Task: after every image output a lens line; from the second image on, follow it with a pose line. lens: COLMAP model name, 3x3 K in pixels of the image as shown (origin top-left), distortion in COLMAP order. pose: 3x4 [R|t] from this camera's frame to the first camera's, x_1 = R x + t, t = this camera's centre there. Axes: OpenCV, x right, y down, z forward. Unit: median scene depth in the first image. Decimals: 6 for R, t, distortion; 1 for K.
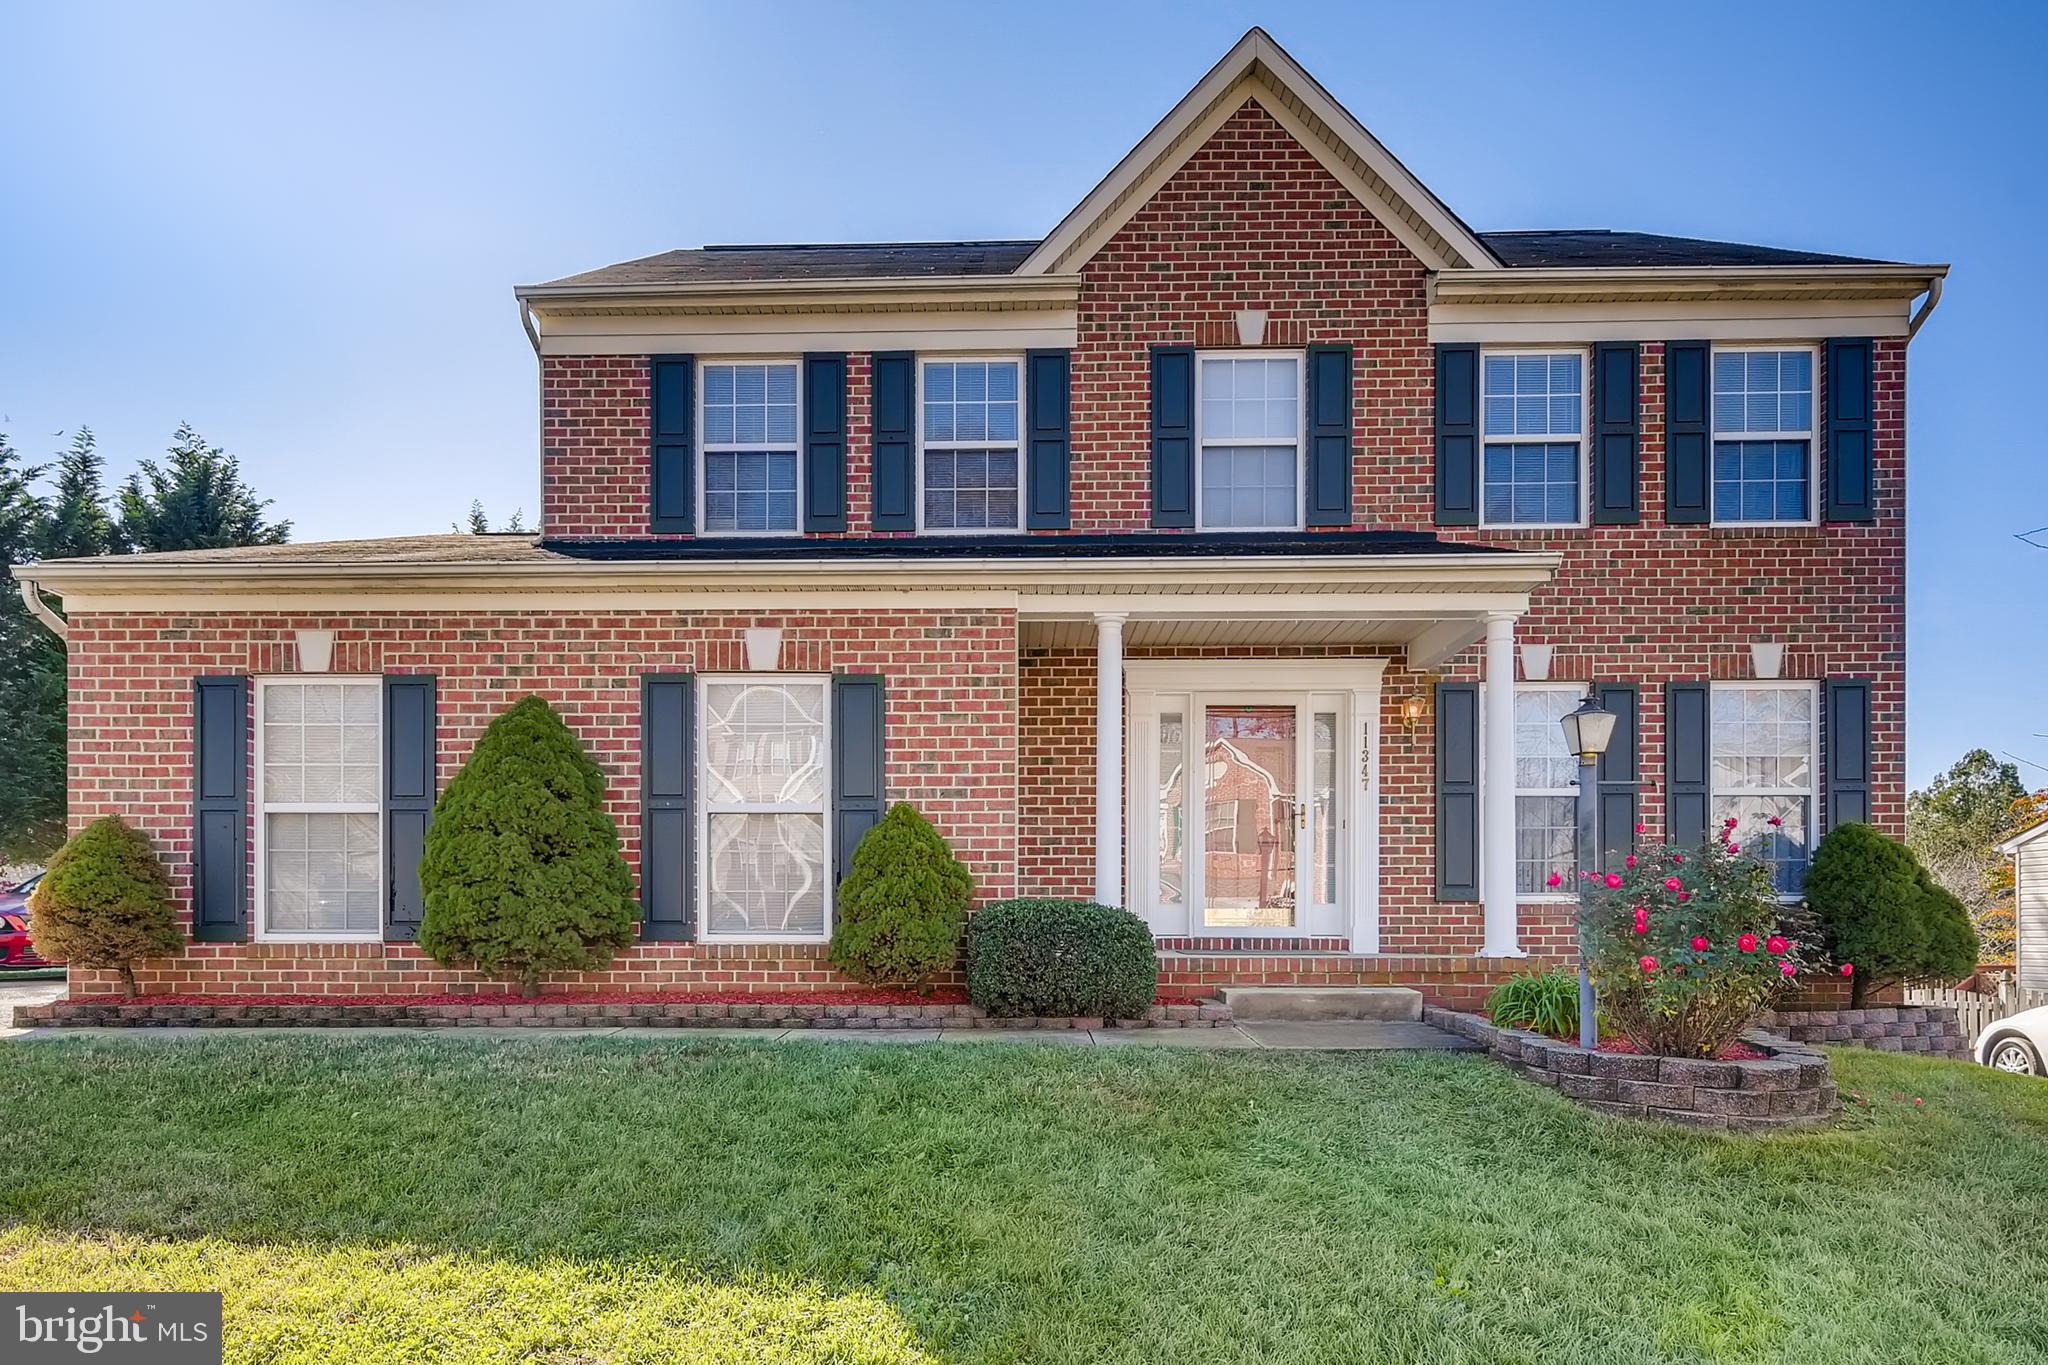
lens RADIAL K [[1072.0, 0, 1020.4], [0, 1072.0, 737.7], [0, 0, 1]] dist [0.007178, 0.001056]
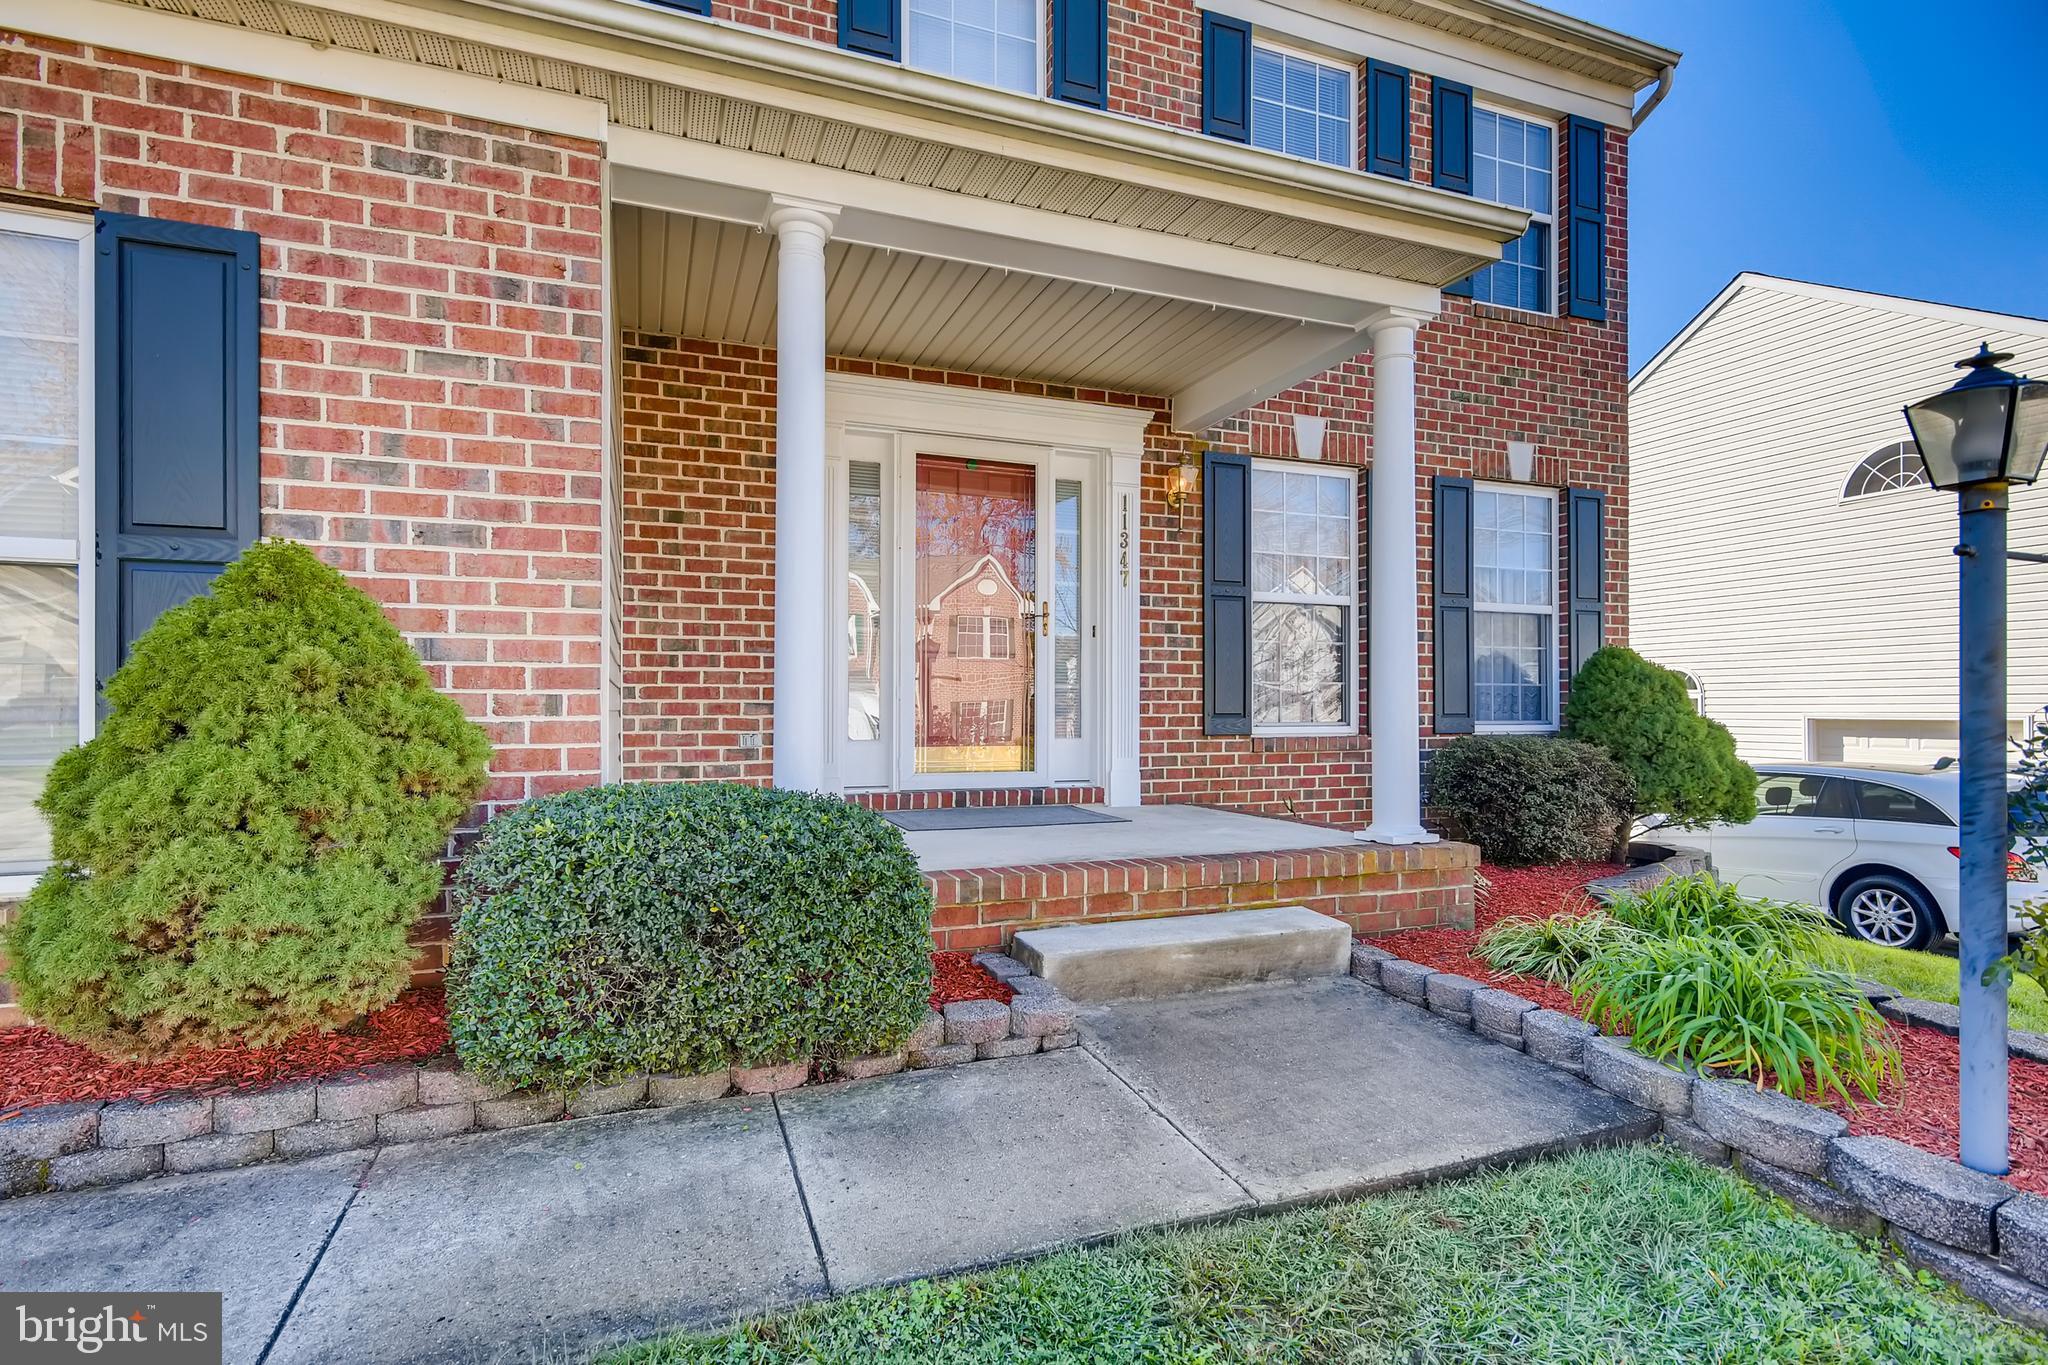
lens RADIAL K [[1072.0, 0, 1020.4], [0, 1072.0, 737.7], [0, 0, 1]] dist [0.007178, 0.001056]
pose [[0.943590, -0.003253, 0.331100, 0.008196], [-0.057192, 0.983322, 0.172650, 0.029814], [-0.326139, -0.181847, 0.927666, 0.338225]]
